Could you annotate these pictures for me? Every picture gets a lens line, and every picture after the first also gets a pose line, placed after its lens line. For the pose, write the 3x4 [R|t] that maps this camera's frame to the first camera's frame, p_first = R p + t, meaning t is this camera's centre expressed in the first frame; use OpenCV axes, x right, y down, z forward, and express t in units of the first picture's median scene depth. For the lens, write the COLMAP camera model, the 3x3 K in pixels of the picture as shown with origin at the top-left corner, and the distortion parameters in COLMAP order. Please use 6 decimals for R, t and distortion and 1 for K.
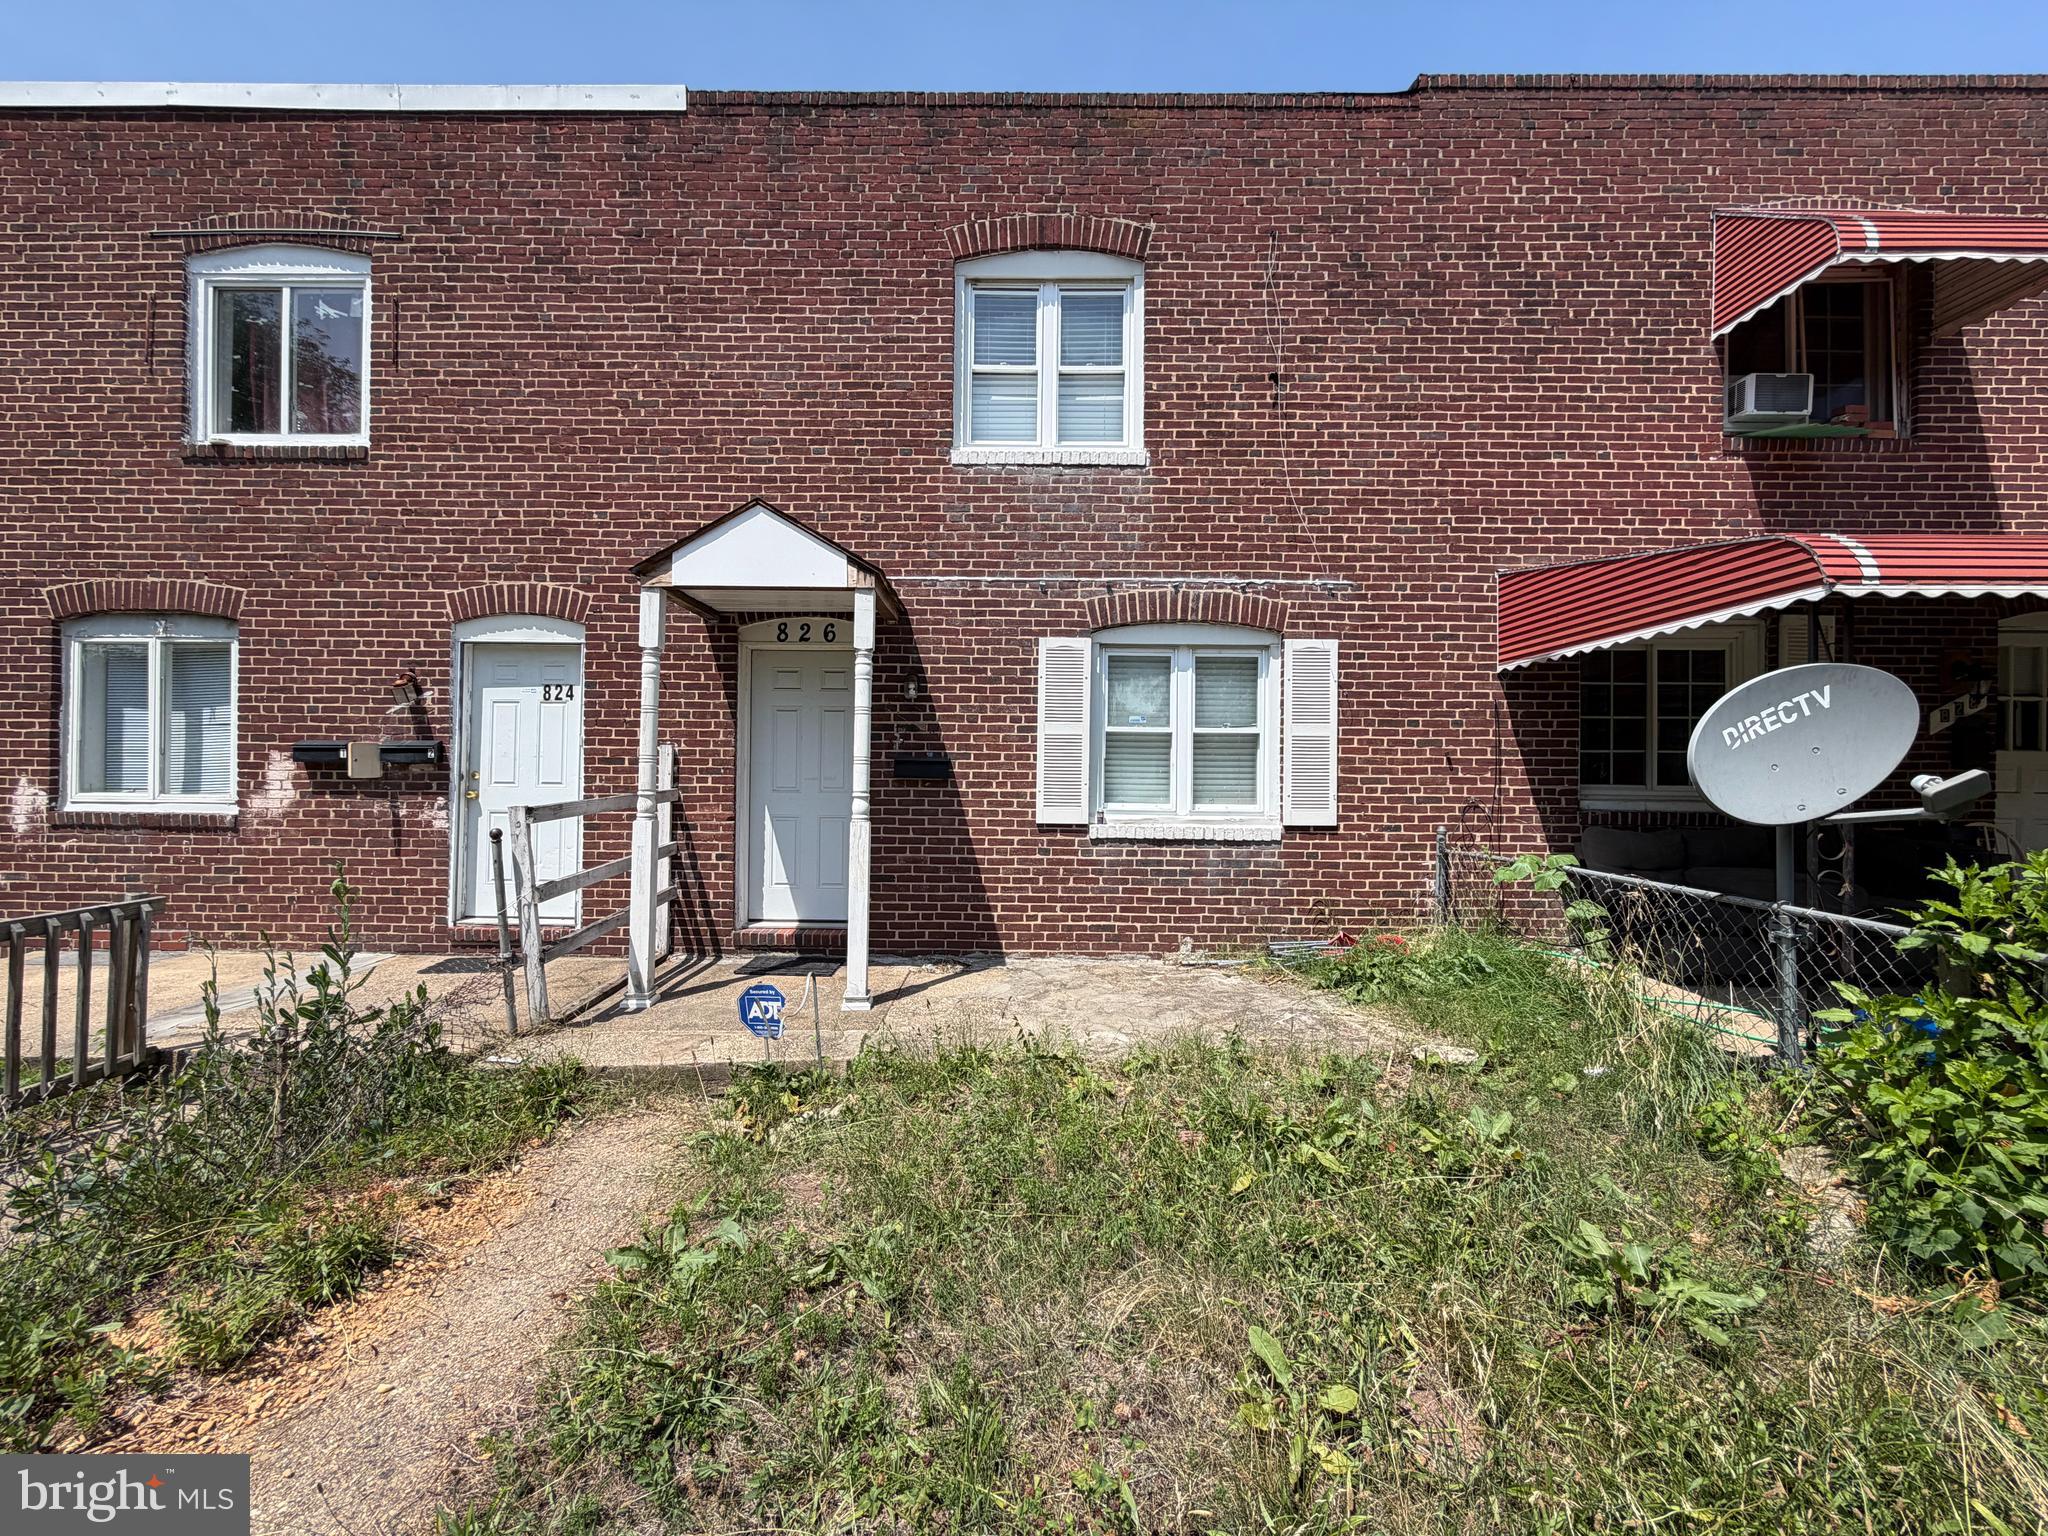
lens RADIAL K [[818.5, 0, 1021.4], [0, 818.5, 766.8], [0, 0, 1]] dist [0.000511, -0.000030]
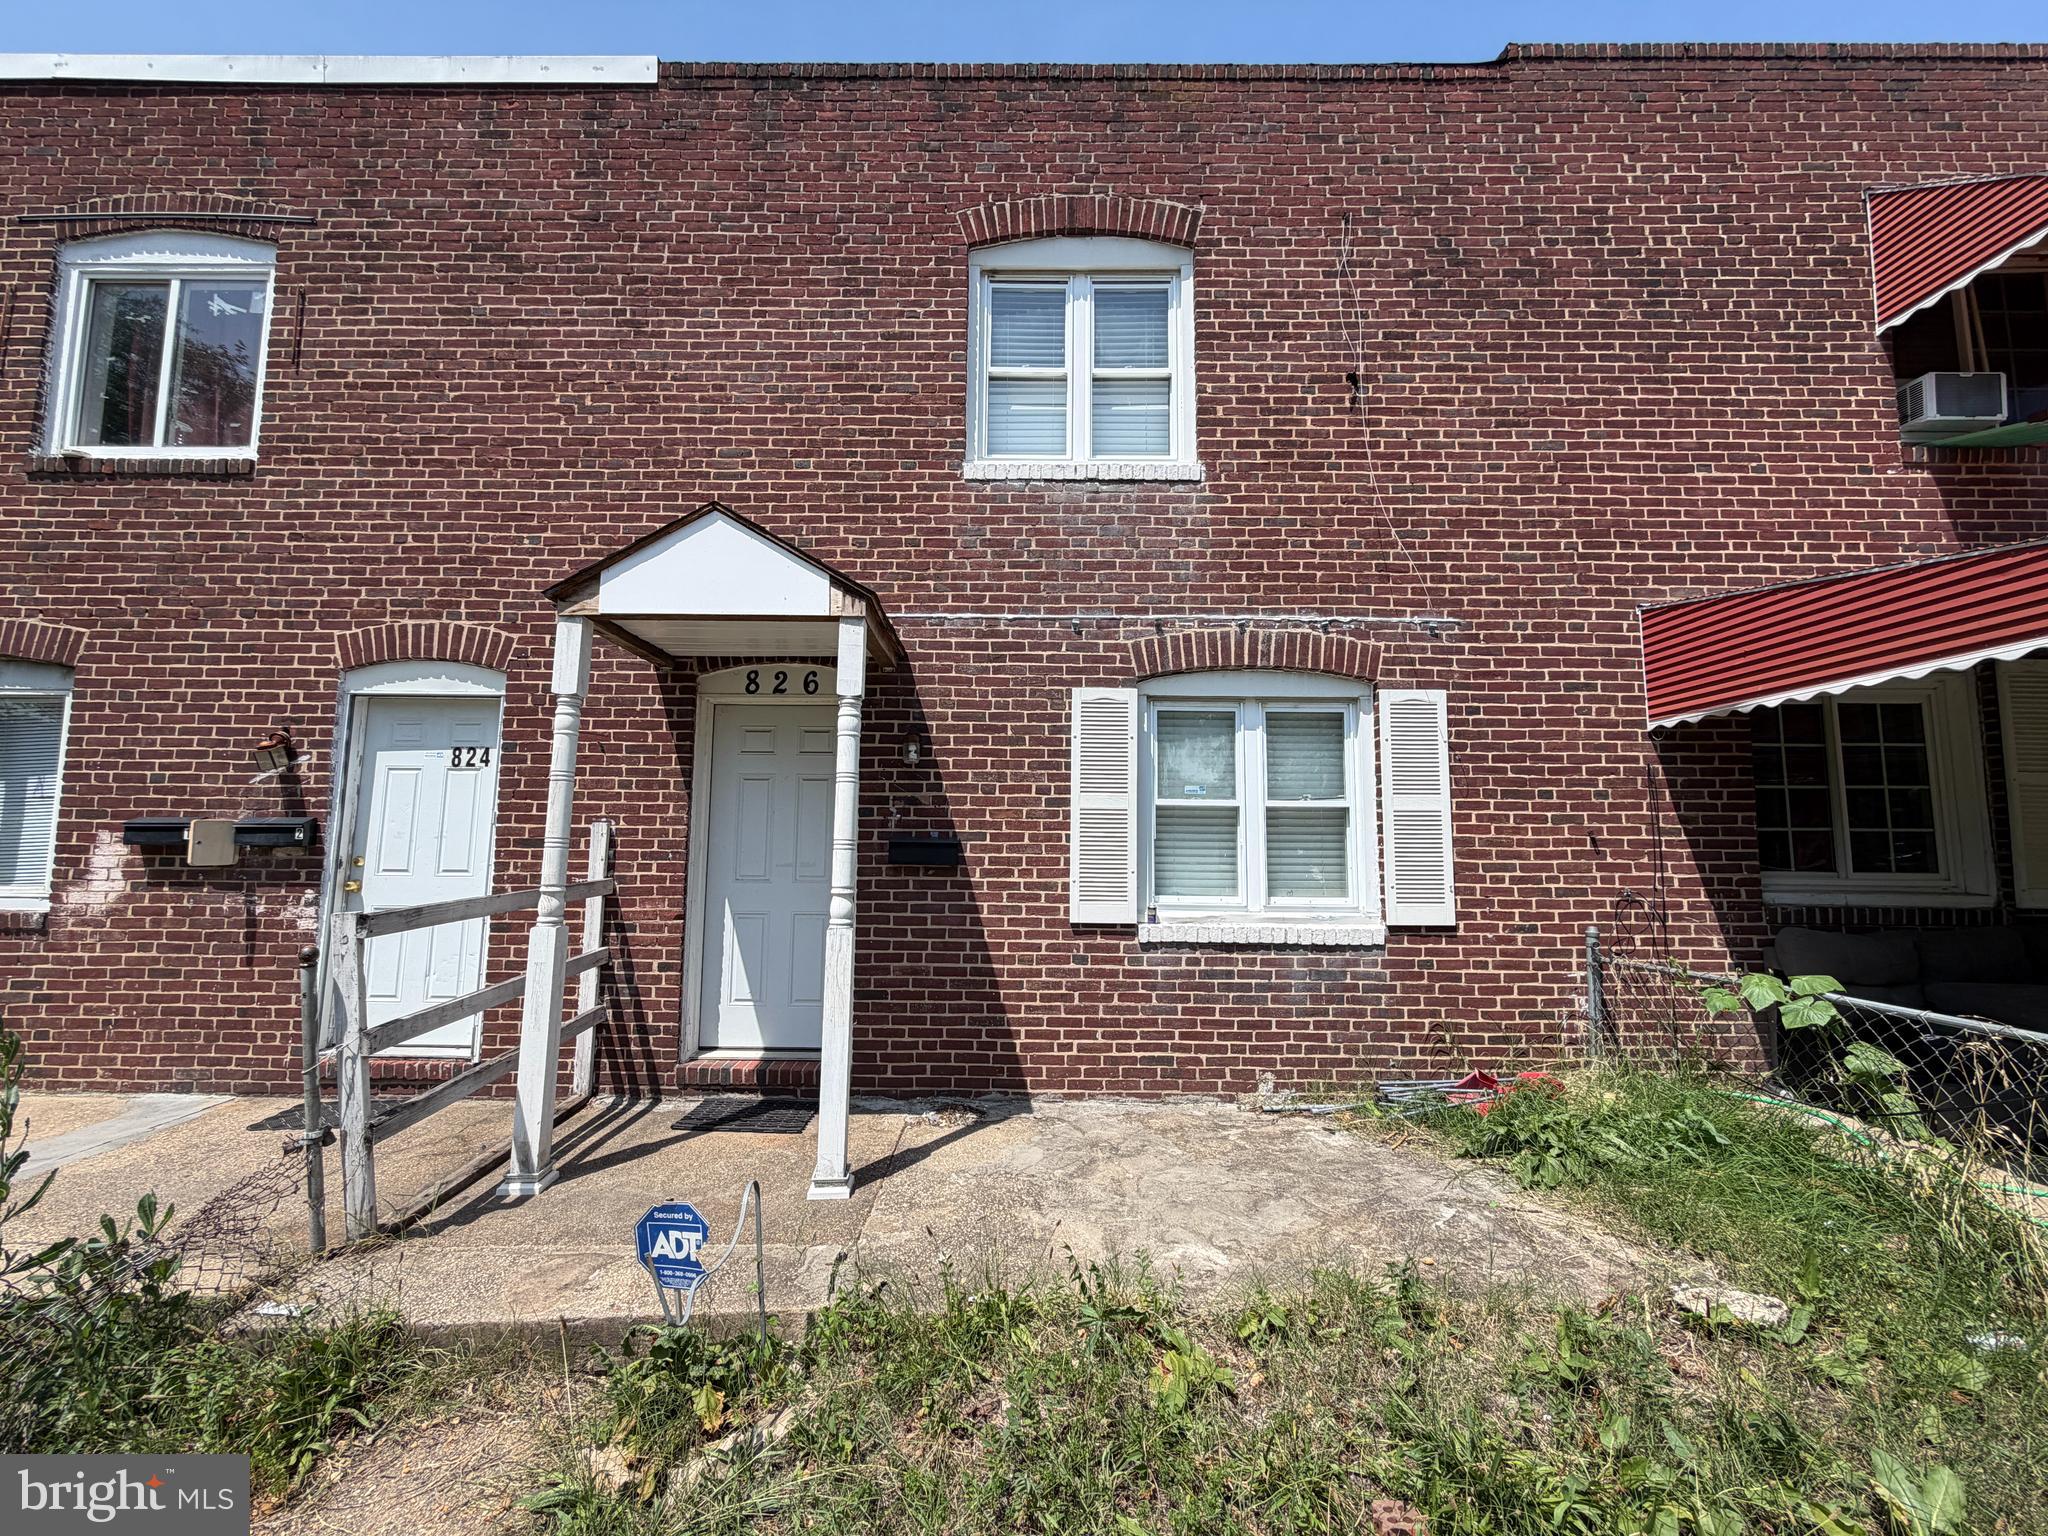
lens RADIAL K [[818.5, 0, 1021.8], [0, 818.5, 768.0], [0, 0, 1]] dist [0.000511, -0.000030]
pose [[0.999996, -0.000804, 0.002533, -0.029585], [0.001024, 0.996113, -0.088080, -0.009236], [-0.002453, 0.088083, 0.996110, 0.208409]]
